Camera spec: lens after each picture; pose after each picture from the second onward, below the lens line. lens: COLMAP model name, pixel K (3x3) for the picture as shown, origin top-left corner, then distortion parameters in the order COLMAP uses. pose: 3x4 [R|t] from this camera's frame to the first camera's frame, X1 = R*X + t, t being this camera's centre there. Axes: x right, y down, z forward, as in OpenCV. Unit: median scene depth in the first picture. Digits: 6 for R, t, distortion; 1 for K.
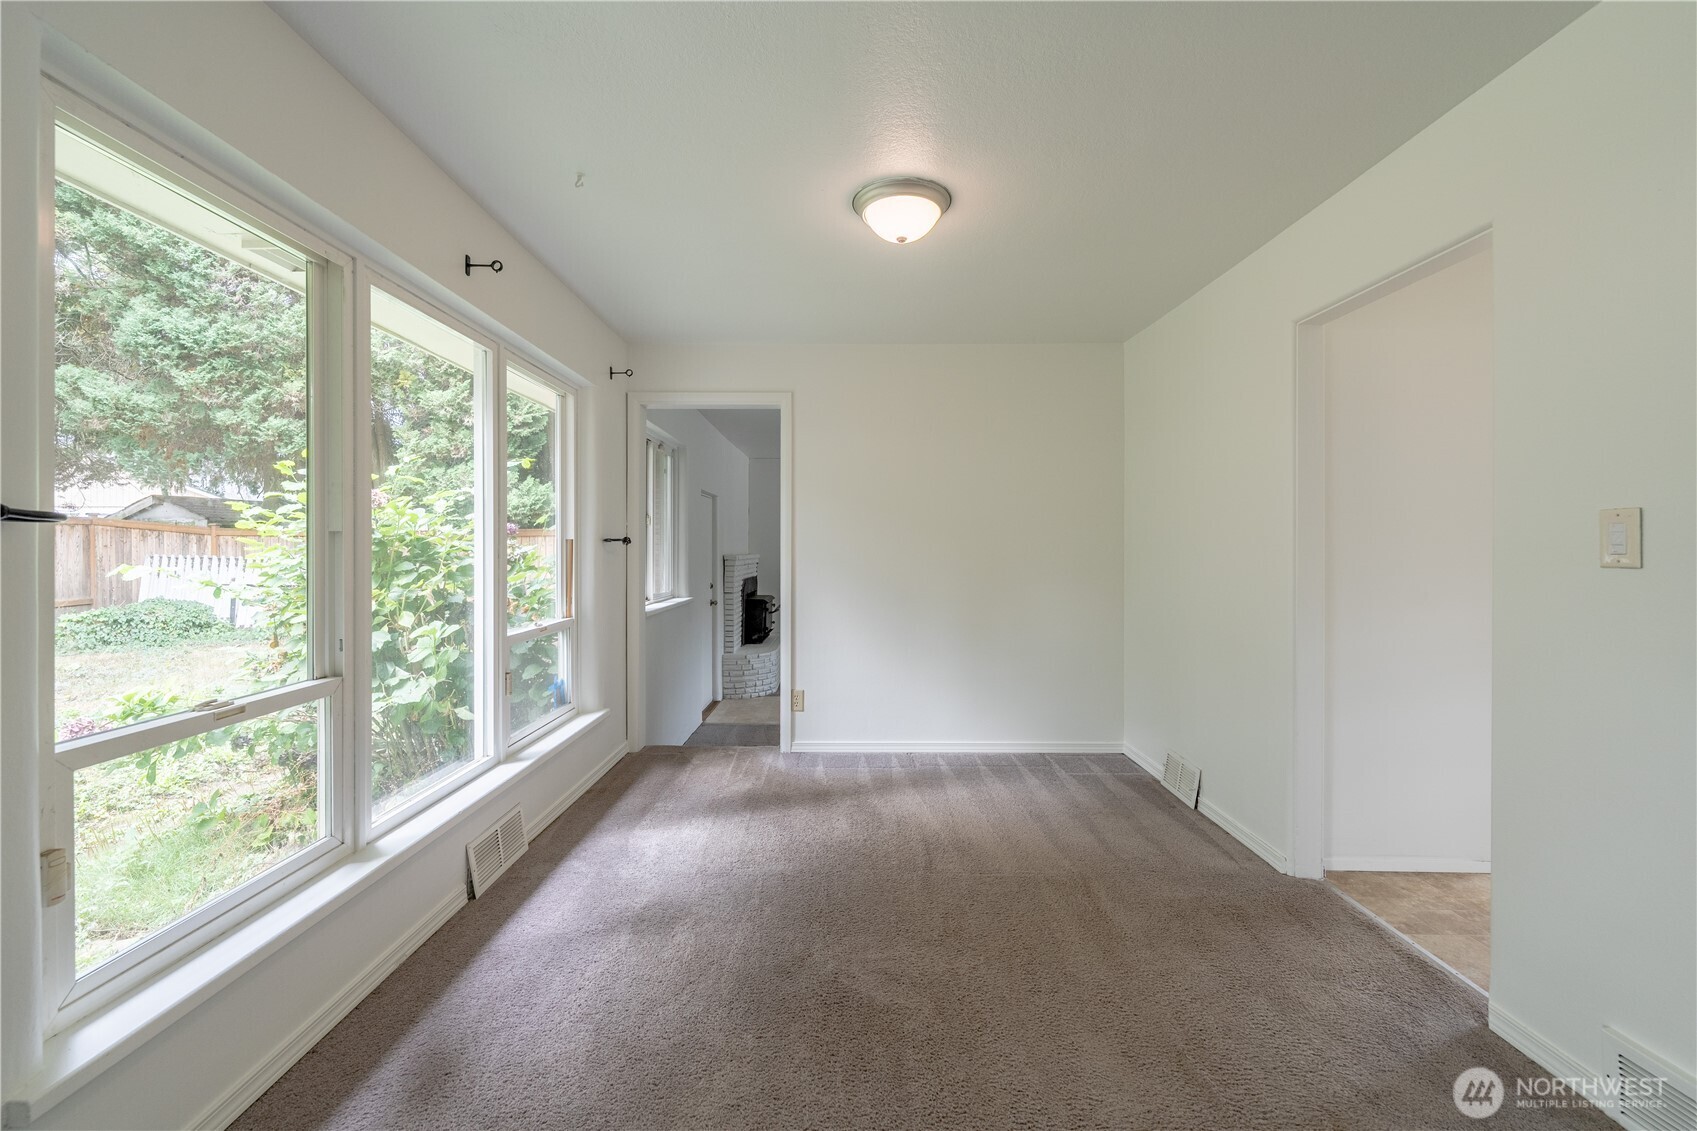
lens RADIAL K [[695.8, 0, 847.9], [0, 695.8, 547.9], [0, 0, 1]] dist [-0.000588, -0.000081]
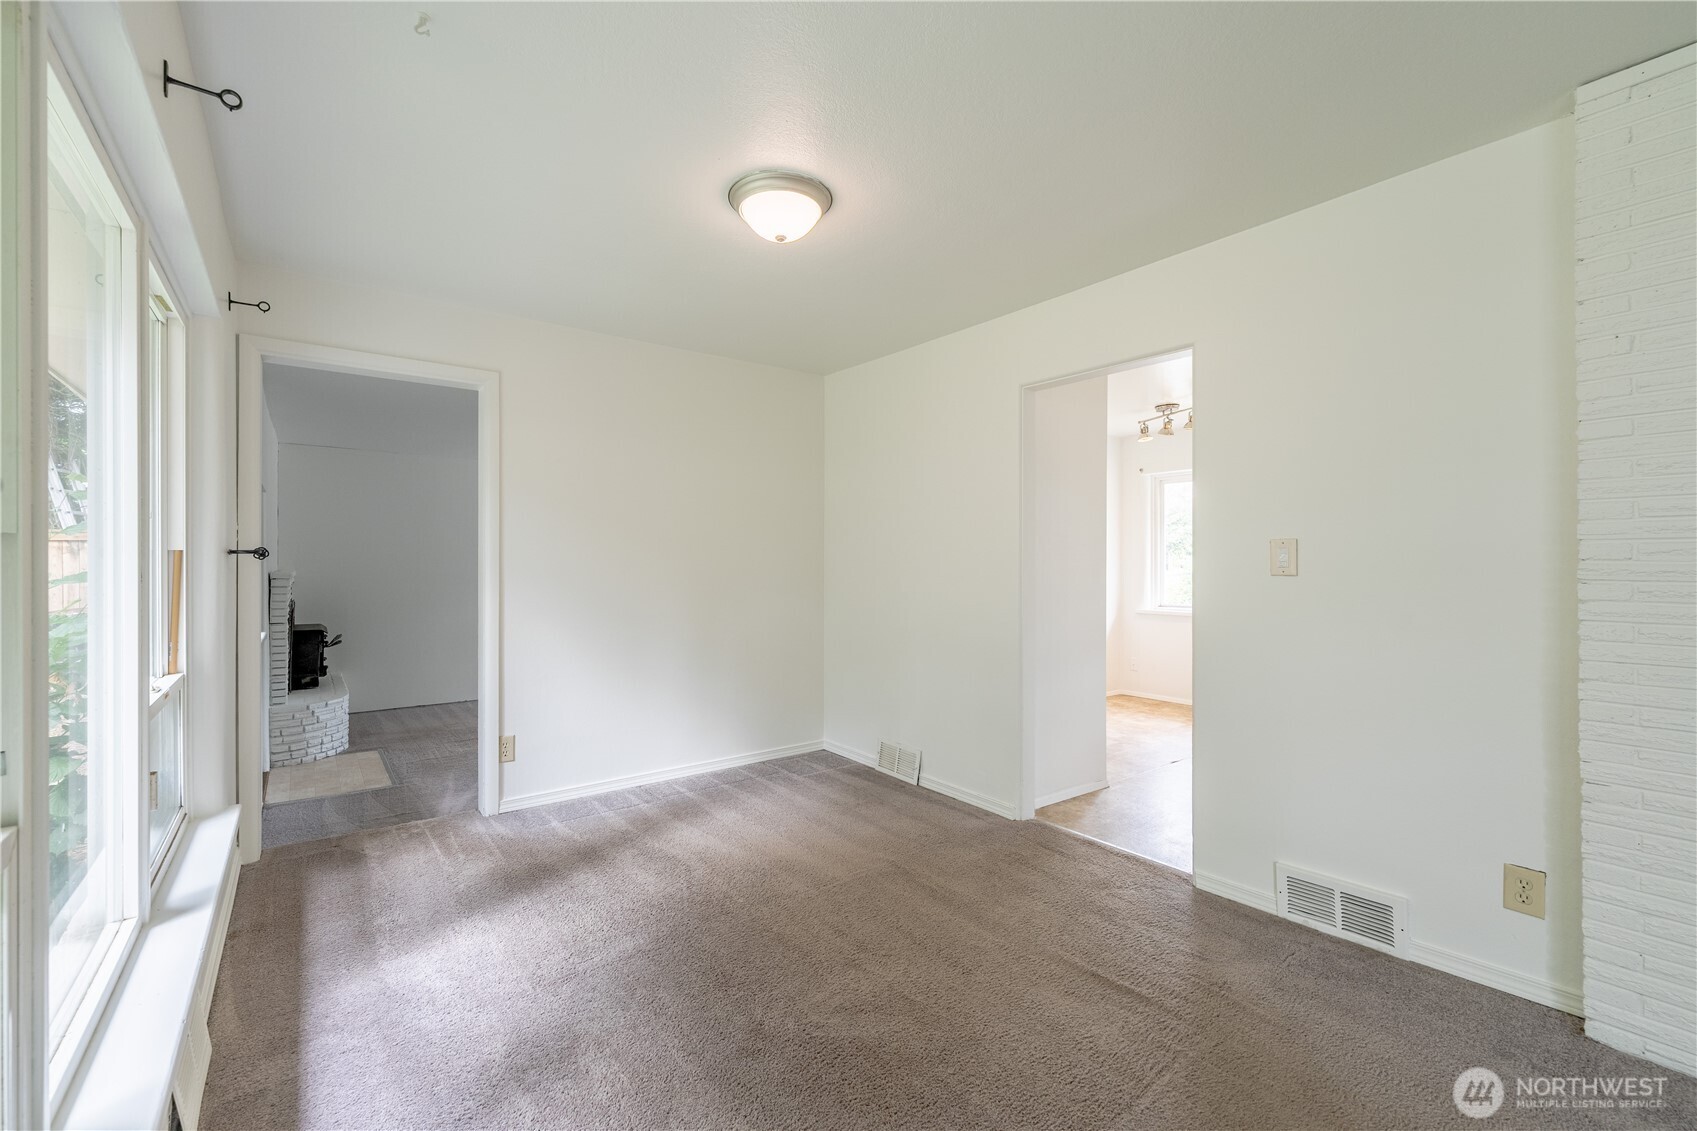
lens RADIAL K [[696.4, 0, 813.6], [0, 696.4, 562.5], [0, 0, 1]] dist [-0.000219, -0.000305]
pose [[0.807422, -0.002091, 0.589971, -0.304506], [0.000798, 0.999997, 0.002453, -0.002586], [-0.589974, -0.001510, 0.807421, 0.142271]]
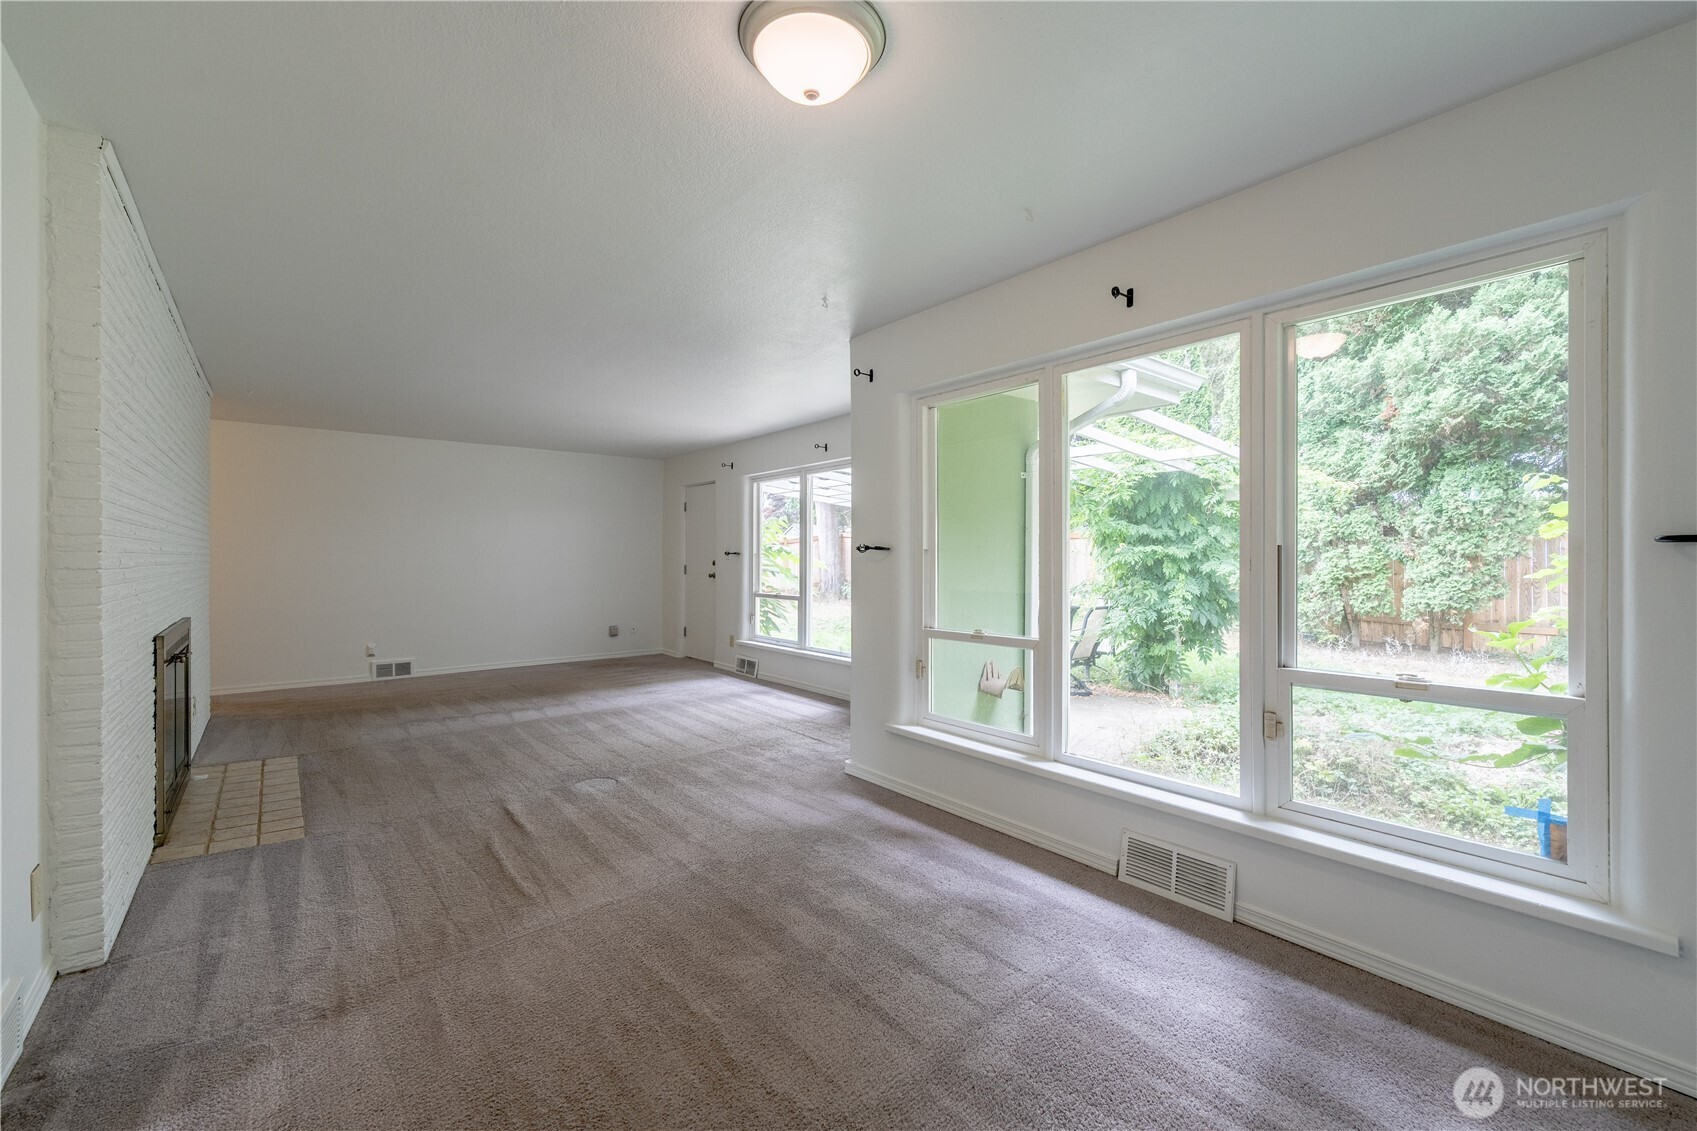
lens RADIAL K [[690.7, 0, 848.9], [0, 690.7, 559.4], [0, 0, 1]] dist [-0.000163, -0.000401]
pose [[-0.773487, -0.000648, -0.633812, 0.324813], [-0.001712, 0.999998, 0.001068, -0.000563], [0.633810, 0.001911, -0.773487, 1.056527]]
